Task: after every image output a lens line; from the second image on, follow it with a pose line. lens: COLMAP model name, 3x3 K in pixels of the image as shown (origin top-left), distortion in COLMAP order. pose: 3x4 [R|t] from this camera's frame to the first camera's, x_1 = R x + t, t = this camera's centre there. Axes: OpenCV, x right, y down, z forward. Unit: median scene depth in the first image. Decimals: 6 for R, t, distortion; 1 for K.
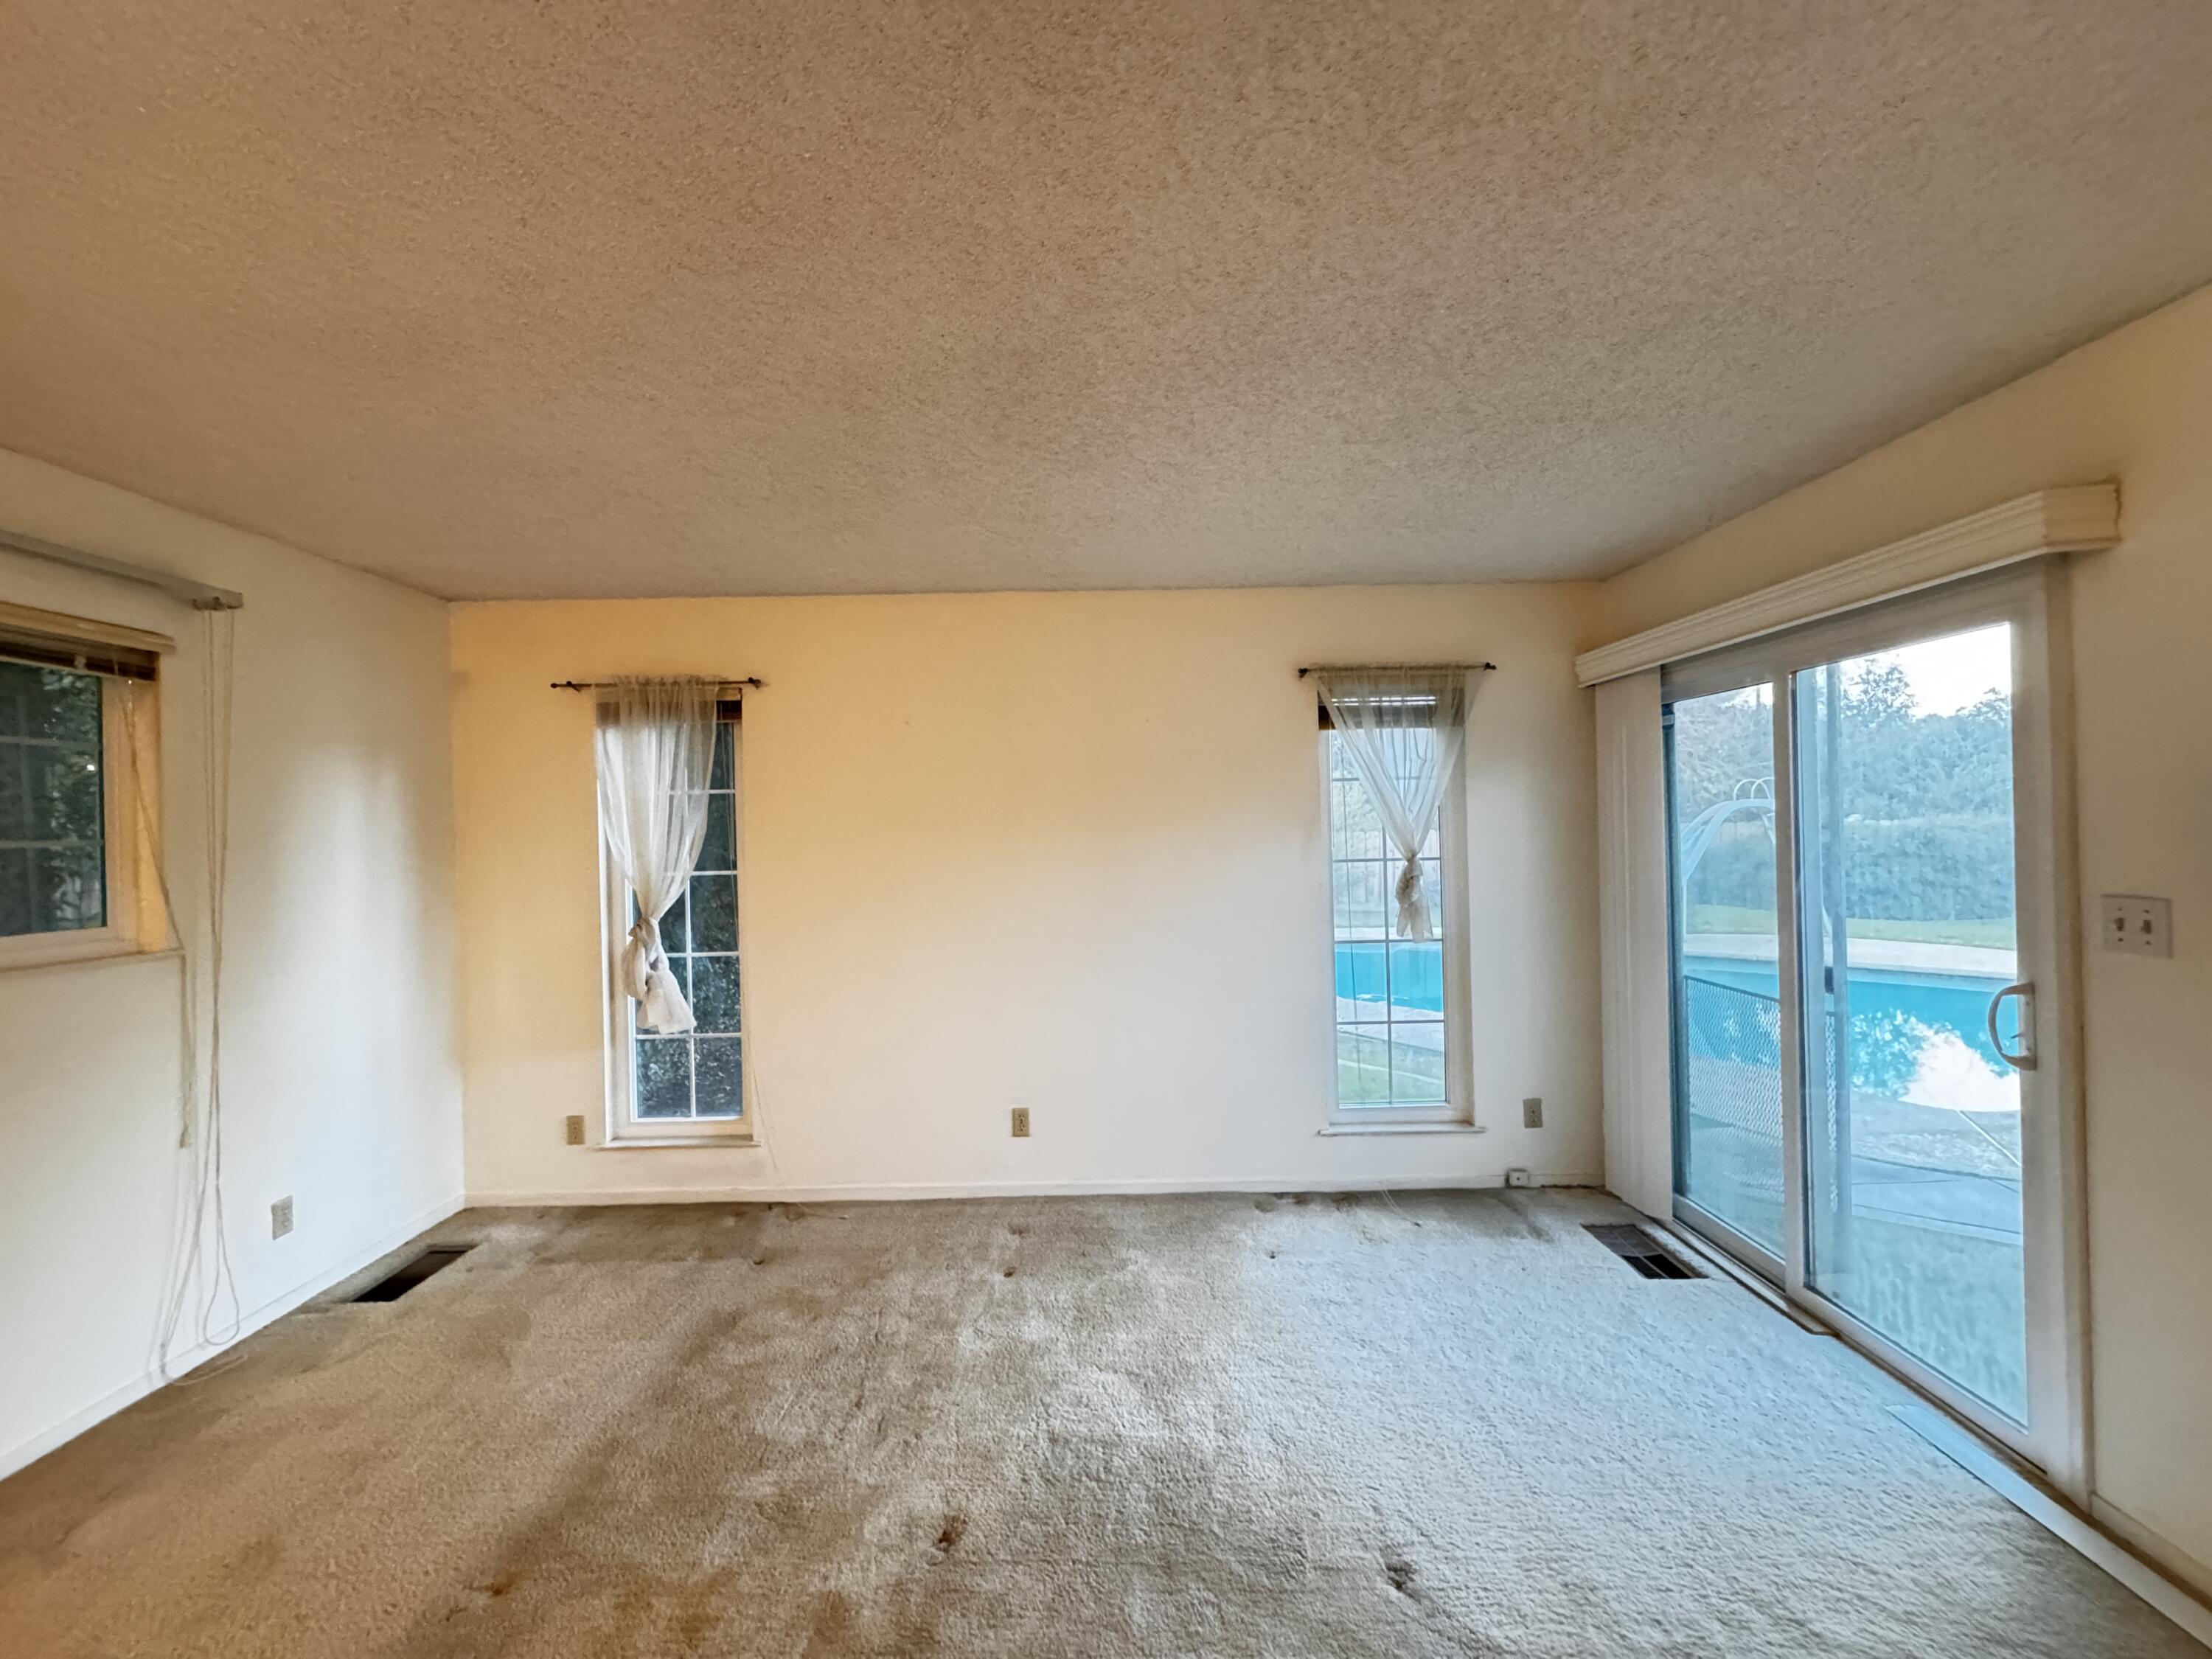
lens RADIAL K [[880.9, 0, 1099.9], [0, 880.9, 826.3], [0, 0, 1]] dist [-0.004592, 0.000126]
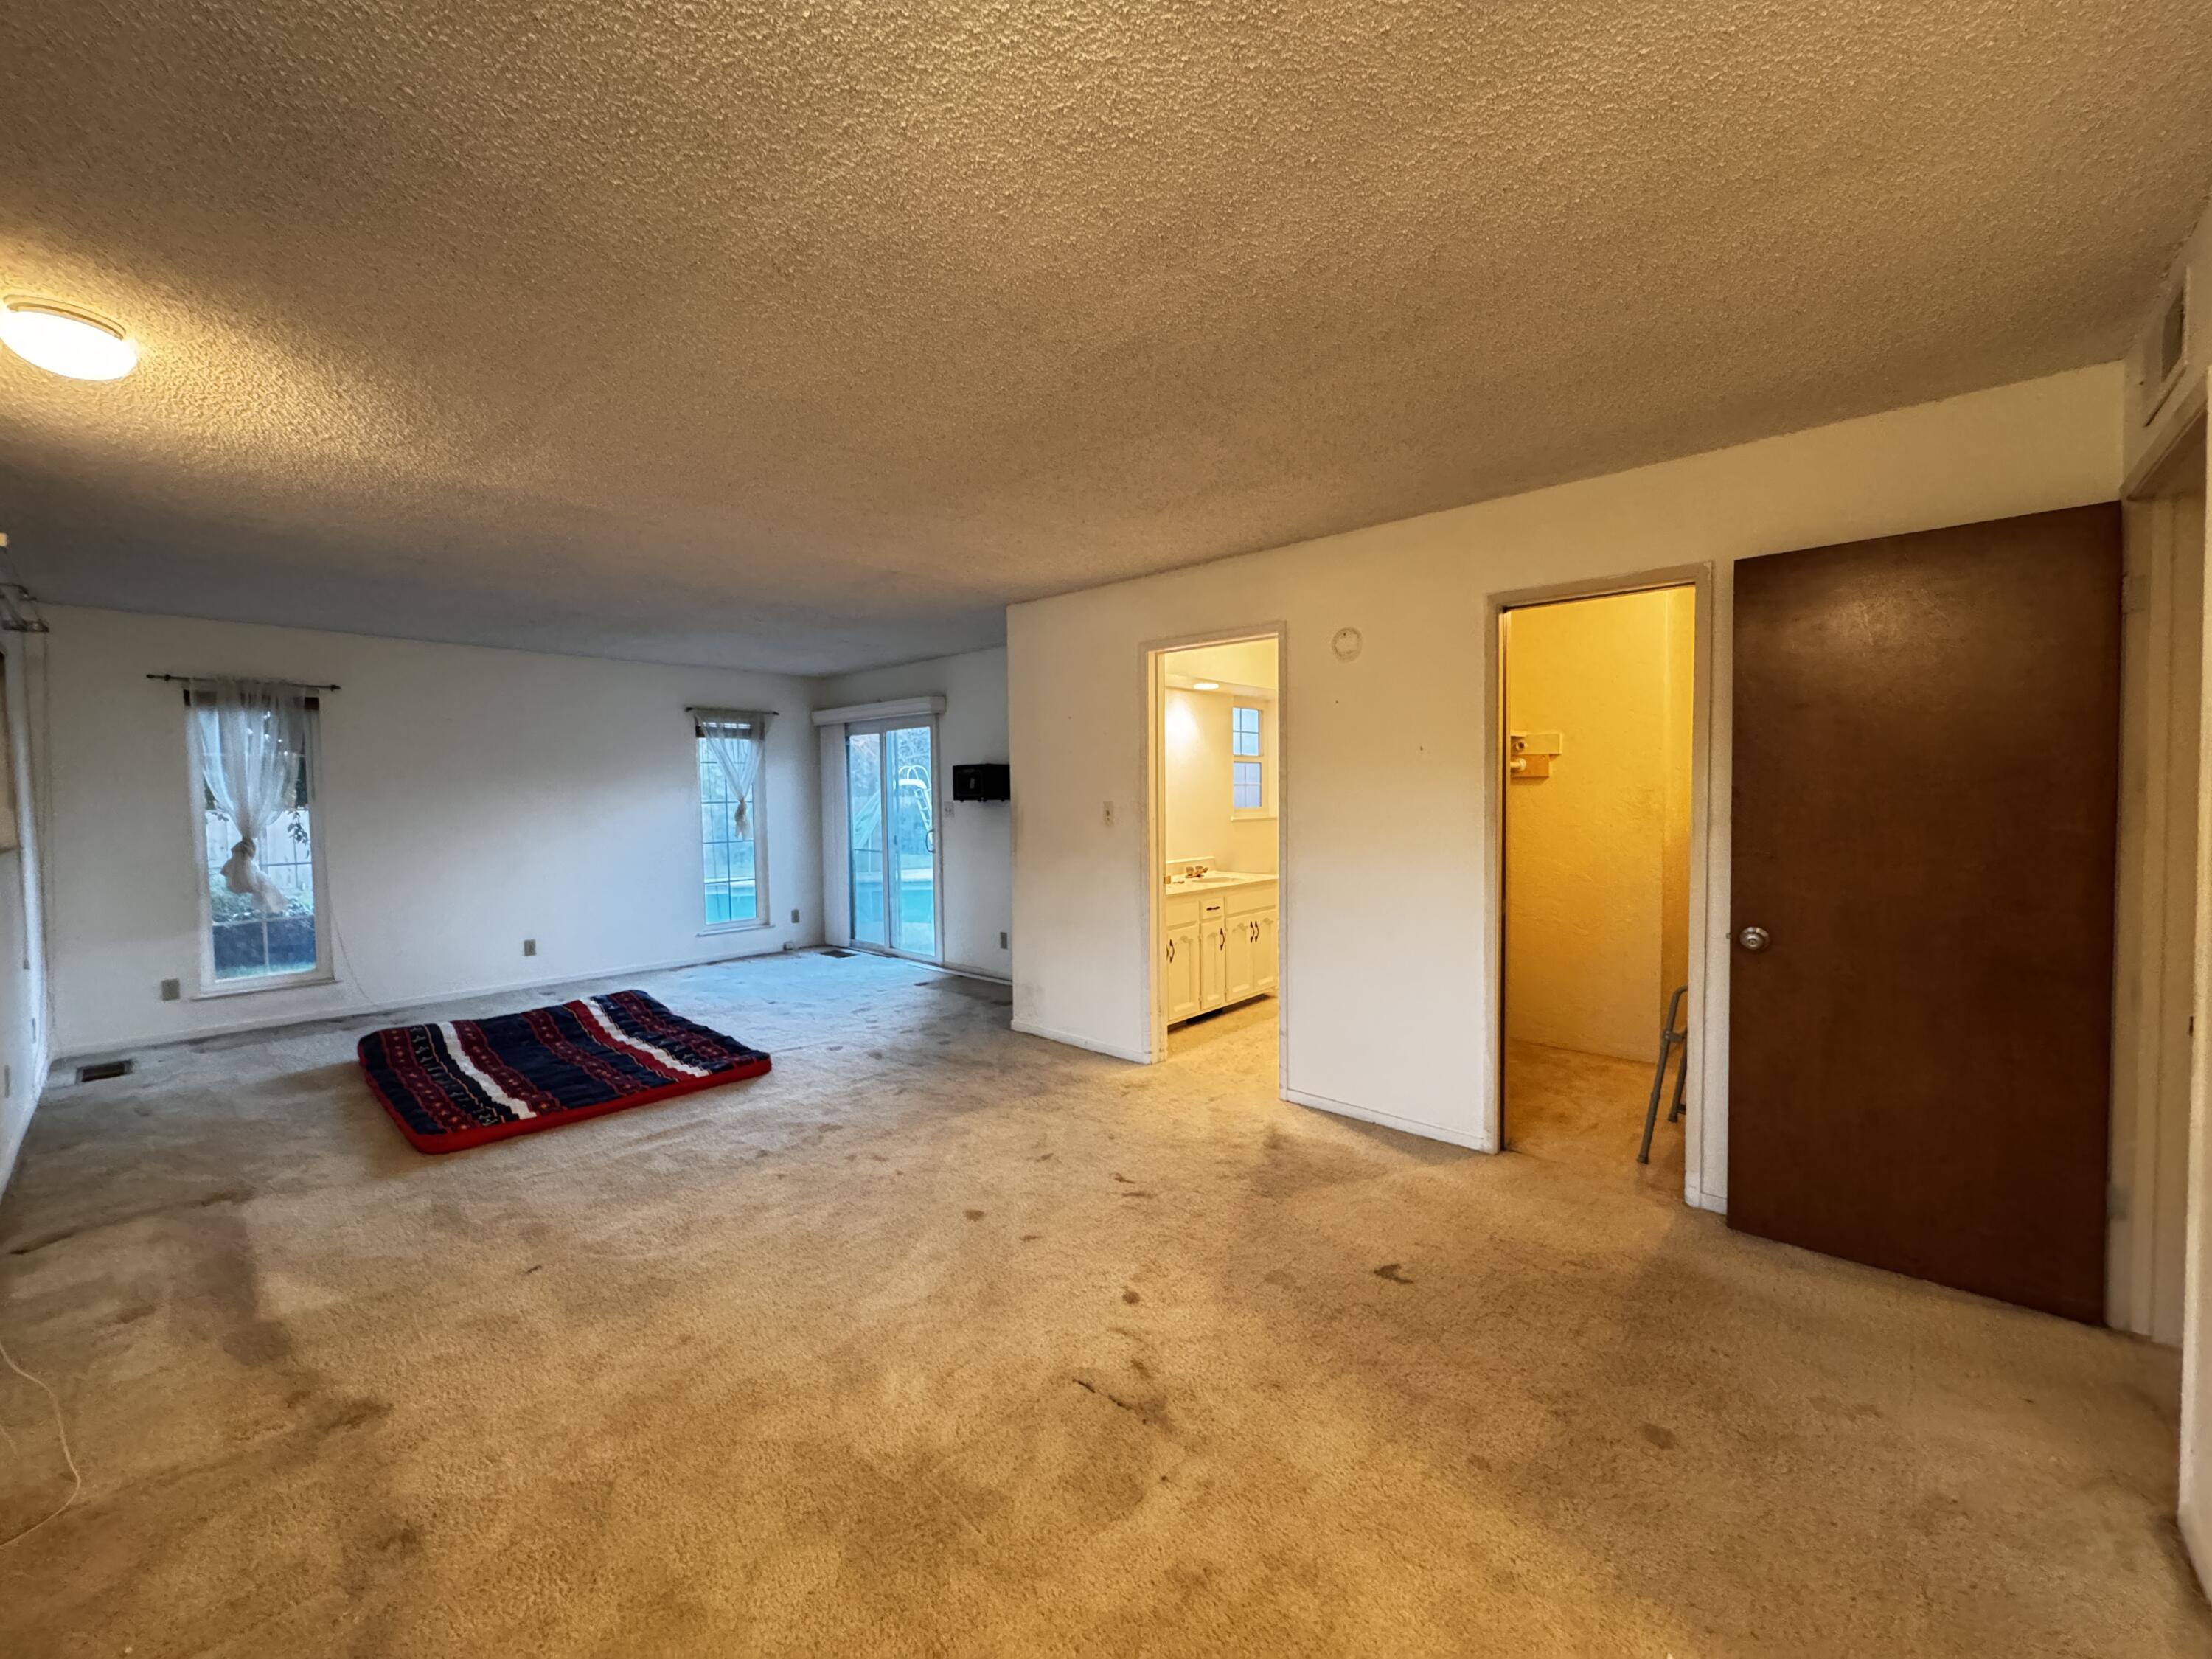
lens RADIAL K [[866.7, 0, 1092.8], [0, 866.7, 821.3], [0, 0, 1]] dist [0.000681, 0.000143]
pose [[0.674696, -0.014264, 0.737958, -0.659385], [-0.002089, 0.999772, 0.021236, 0.041561], [-0.738093, -0.015869, 0.674513, -1.106301]]
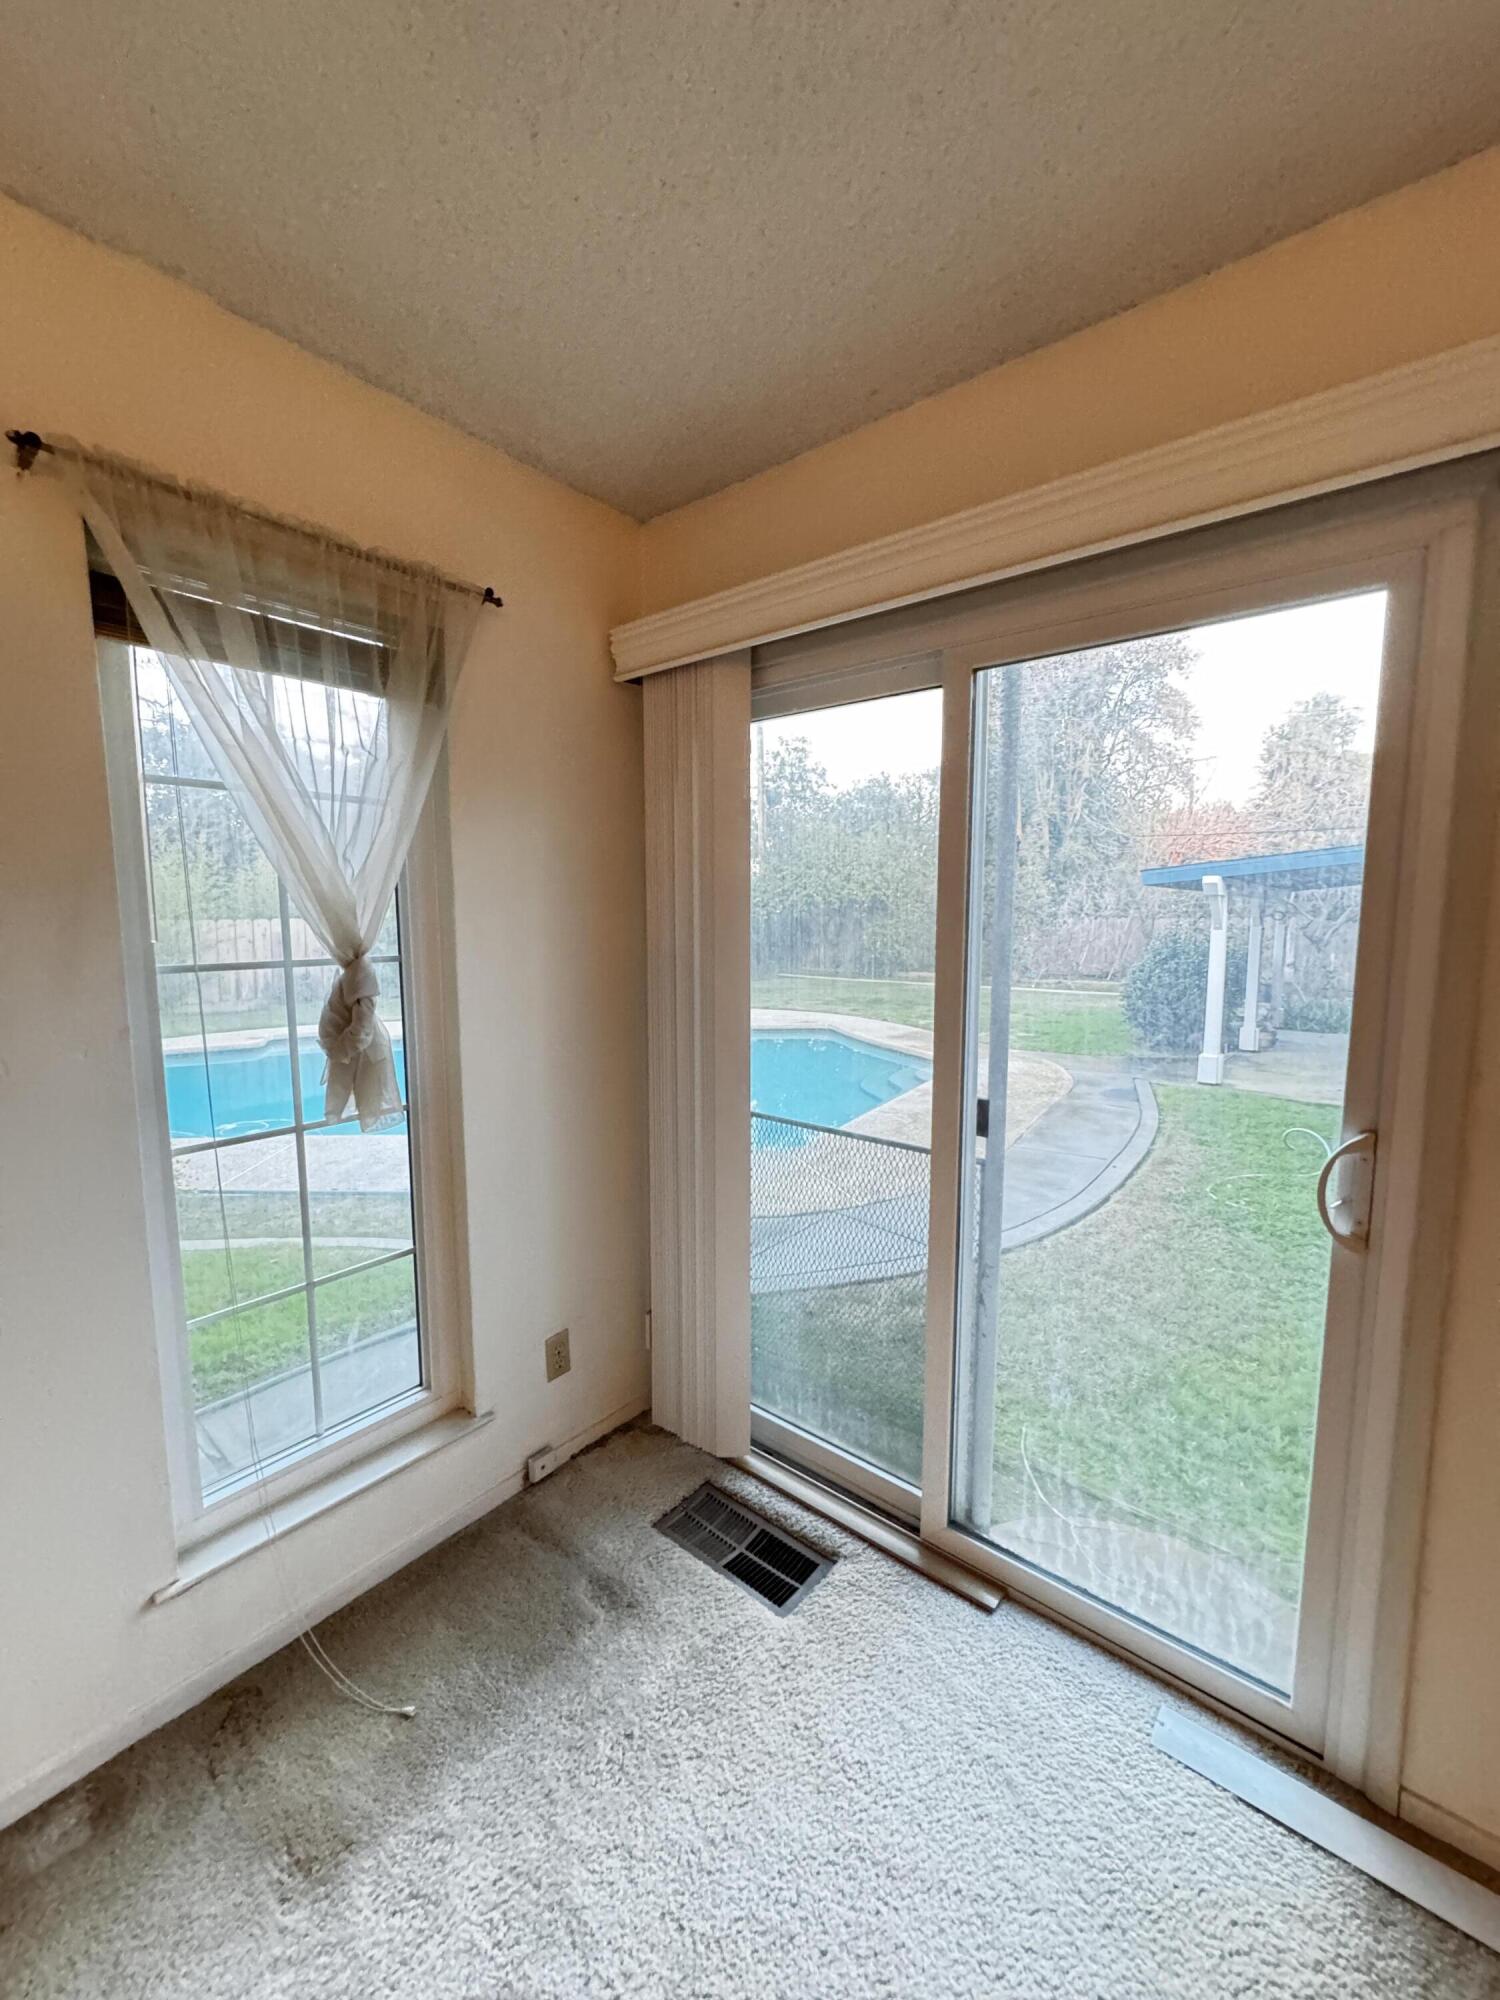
lens RADIAL K [[796.5, 0, 753.3], [0, 796.5, 995.4], [0, 0, 1]] dist [-0.004592, 0.000126]
pose [[0.627254, -0.062396, 0.776311, 0.161499], [-0.015076, 0.995626, 0.092204, 0.012293], [-0.778668, -0.069539, 0.623570, 0.589387]]
